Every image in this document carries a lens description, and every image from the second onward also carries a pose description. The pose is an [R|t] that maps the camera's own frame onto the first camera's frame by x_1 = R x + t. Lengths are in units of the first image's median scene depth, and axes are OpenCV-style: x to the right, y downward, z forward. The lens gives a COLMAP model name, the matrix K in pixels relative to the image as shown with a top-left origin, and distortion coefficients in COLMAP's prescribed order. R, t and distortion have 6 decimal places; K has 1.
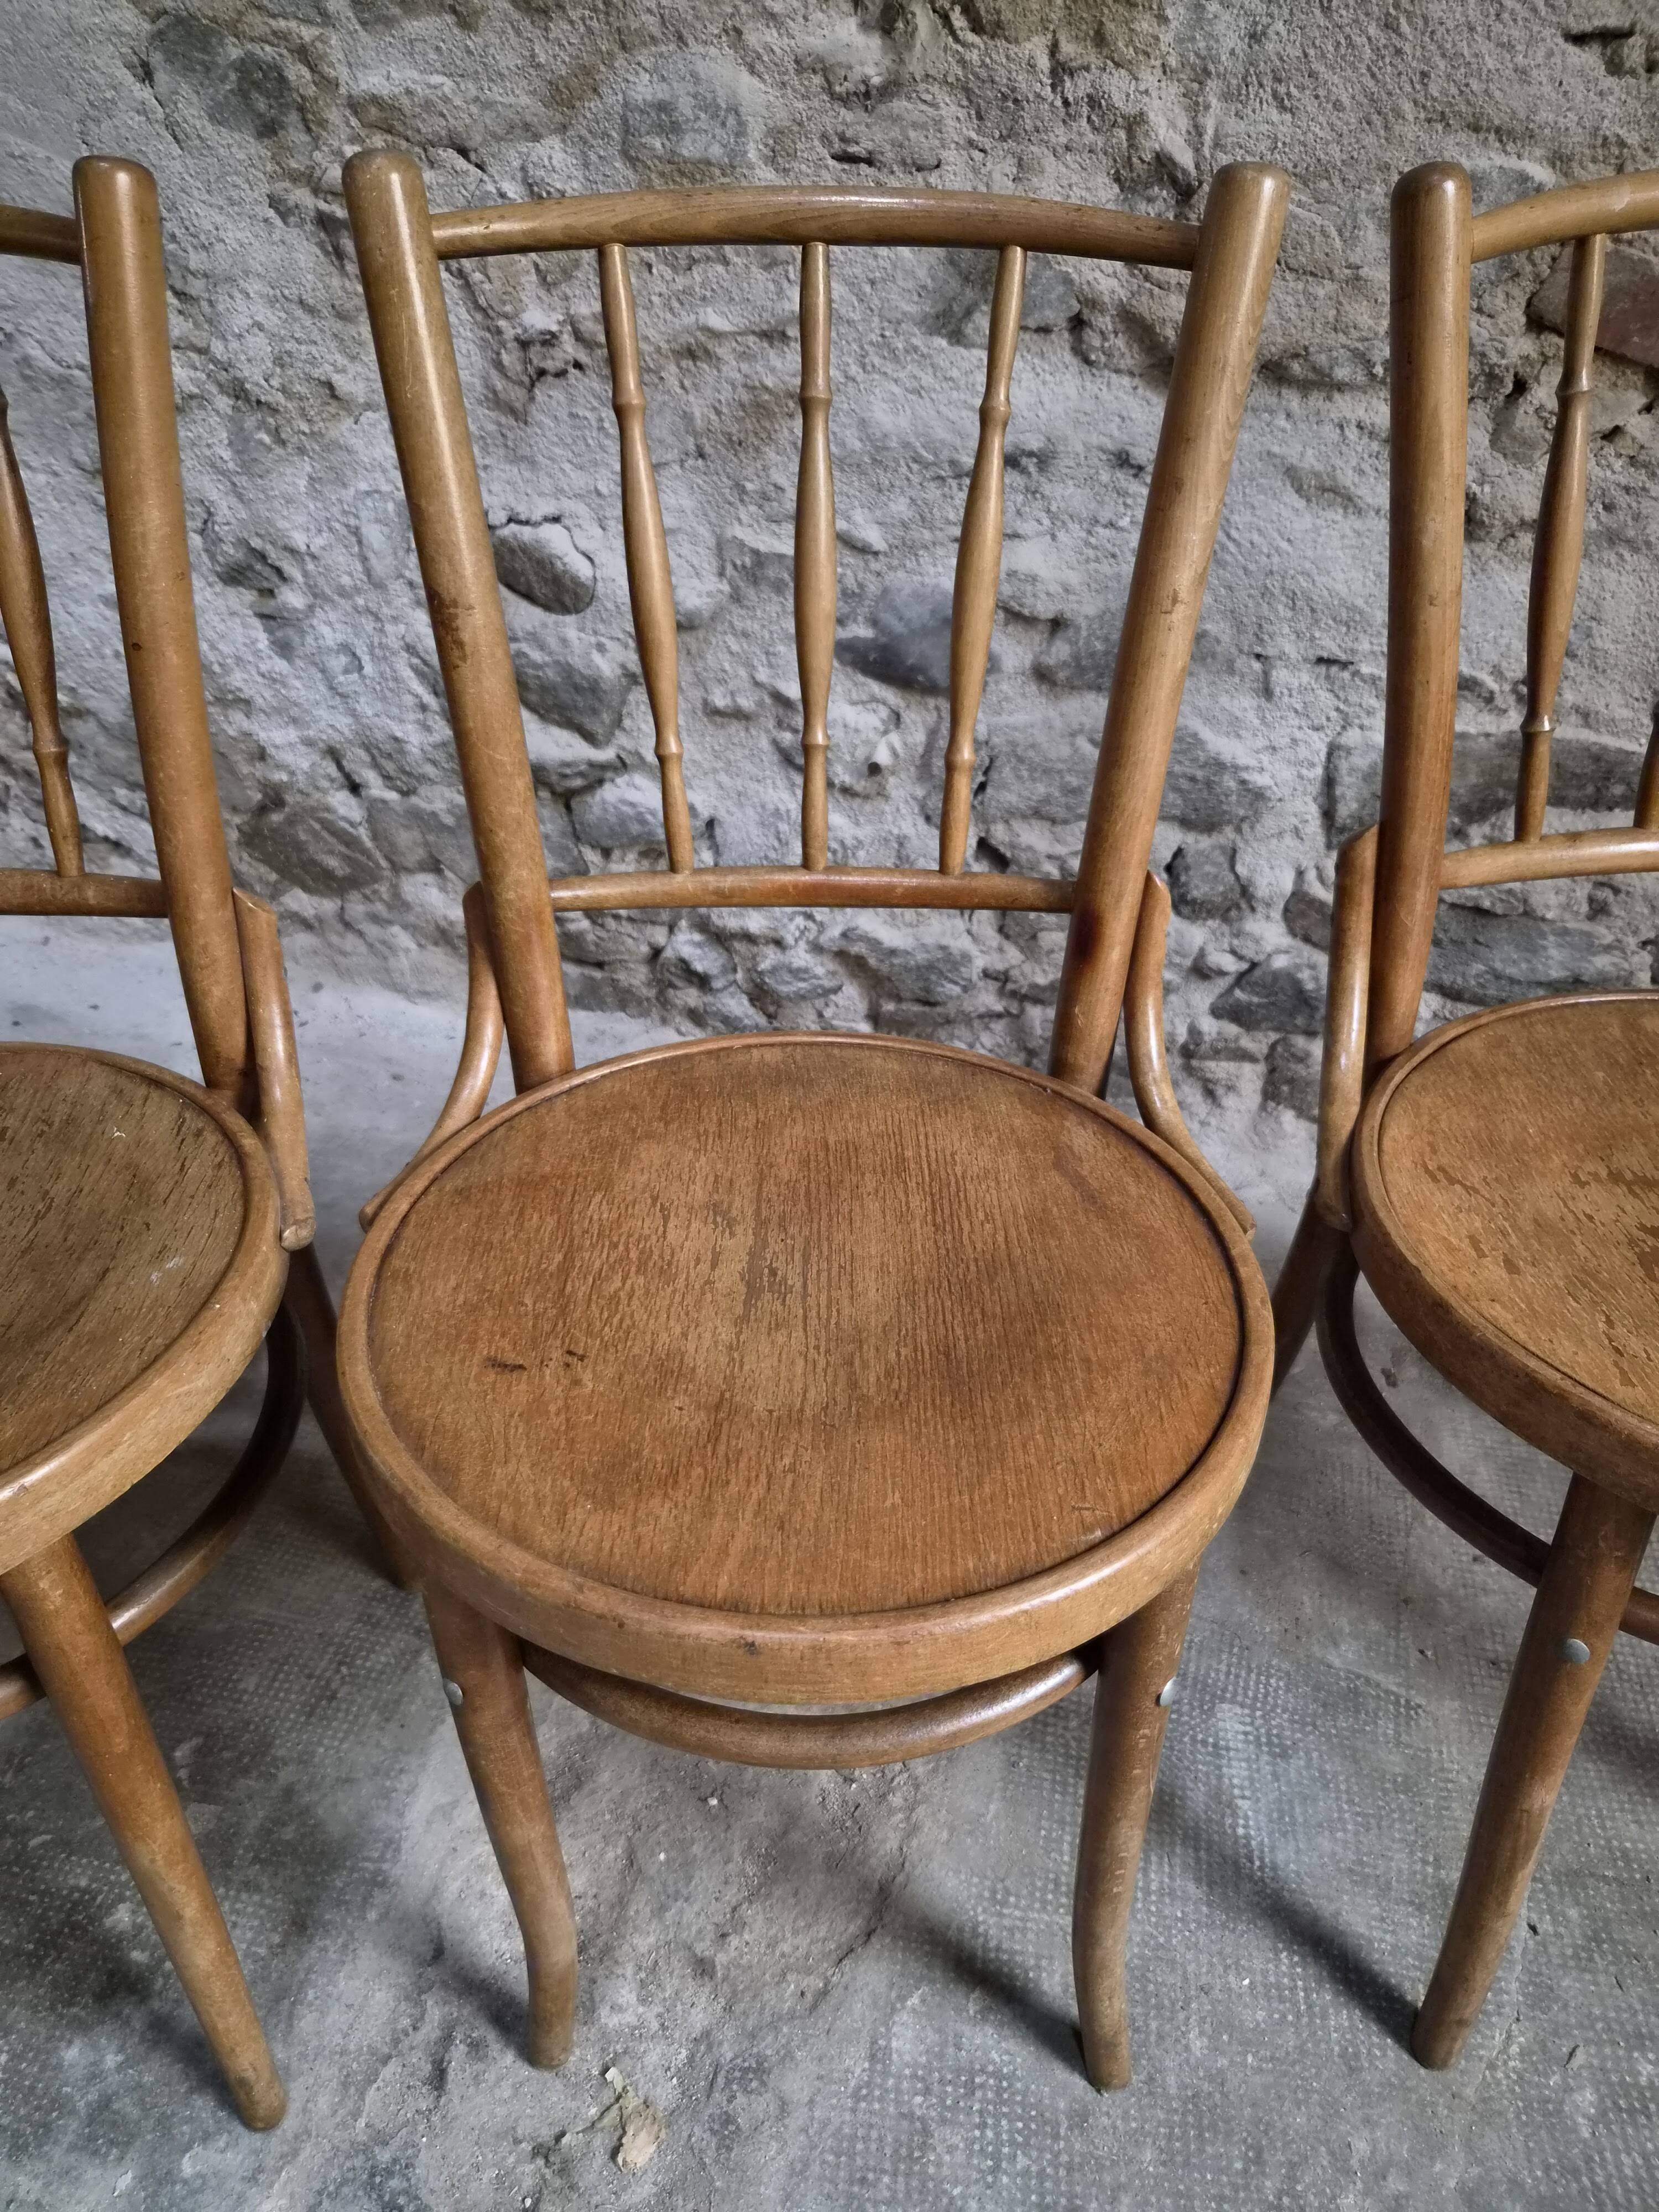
lens RADIAL K [[1497.3, 0, 826.7], [0, 1497.3, 1114.3], [0, 0, 1]] dist [0.065316, -0.052684]
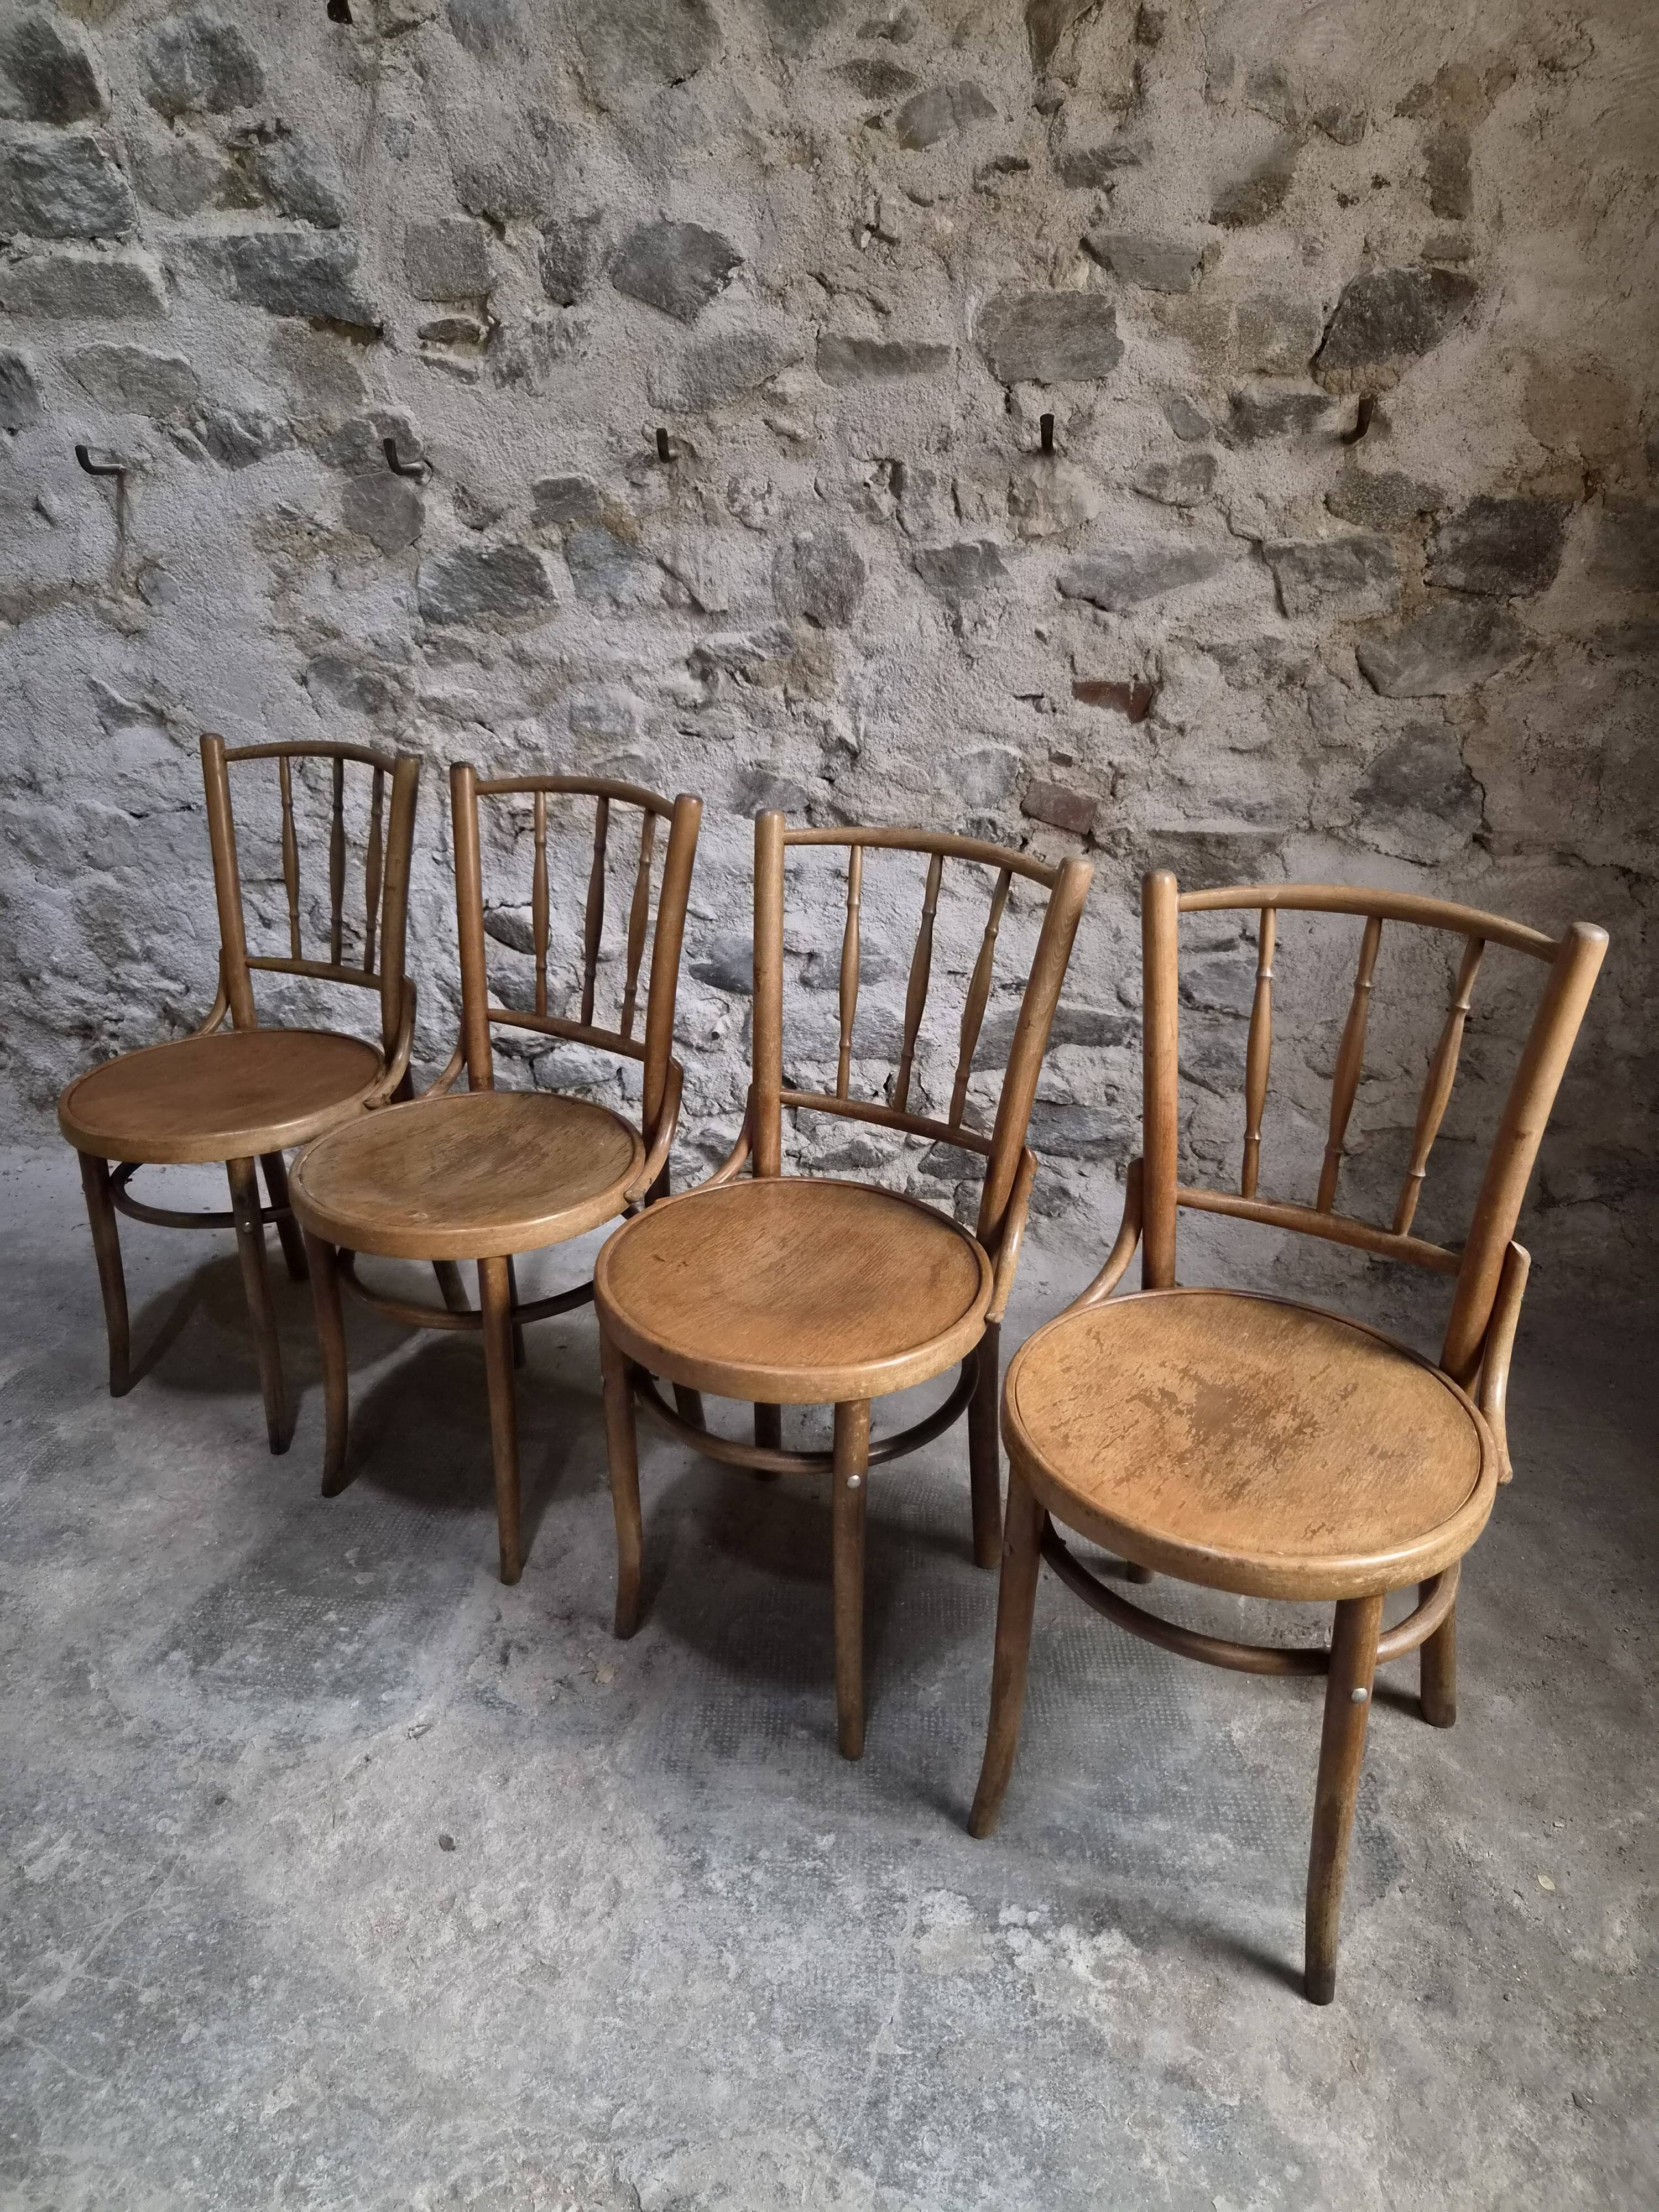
lens RADIAL K [[1497.3, 0, 825.3], [0, 1497.3, 1091.4], [0, 0, 1]] dist [0.065316, -0.052684]
pose [[0.996656, -0.031463, 0.075414, 0.027823], [0.045920, 0.979045, -0.198399, 0.194766], [-0.067592, 0.201198, 0.977216, -0.732883]]
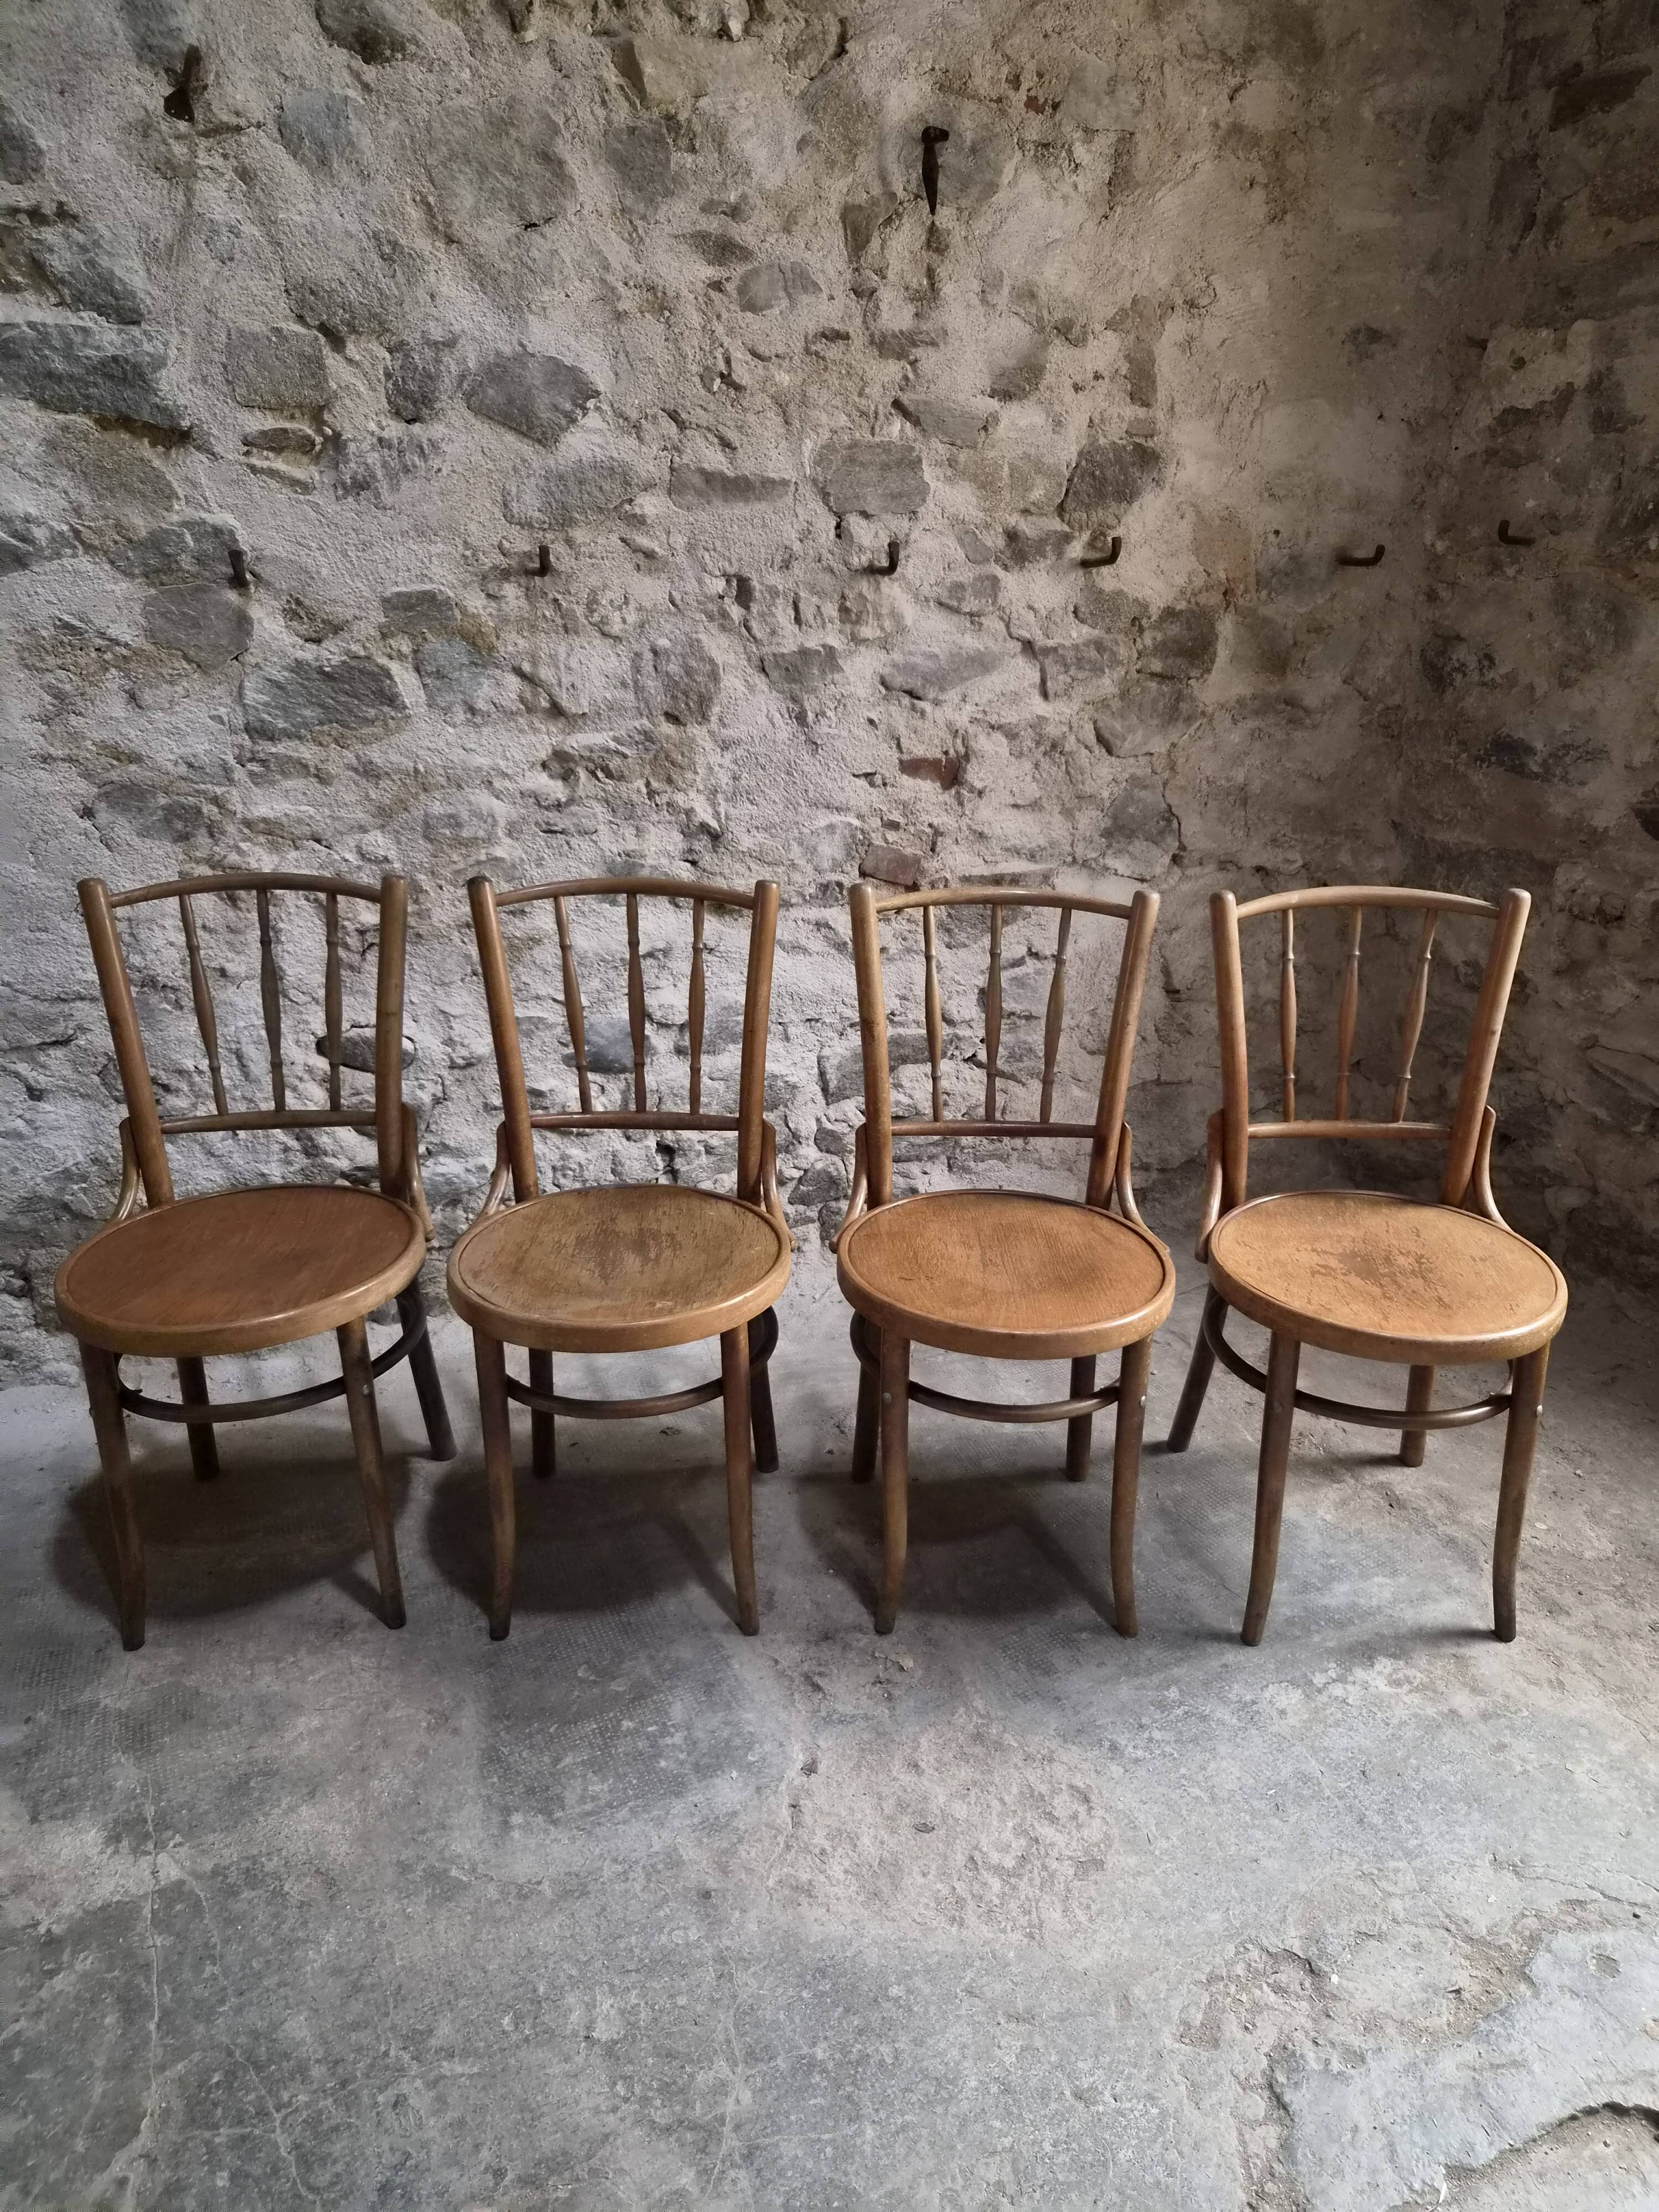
lens RADIAL K [[1497.3, 0, 871.0], [0, 1497.3, 1108.6], [0, 0, 1]] dist [0.065316, -0.052684]
pose [[0.781625, -0.209378, 0.587558, -0.818218], [0.338744, 0.933451, -0.117992, 0.086175], [-0.523751, 0.291257, 0.800534, -0.646547]]
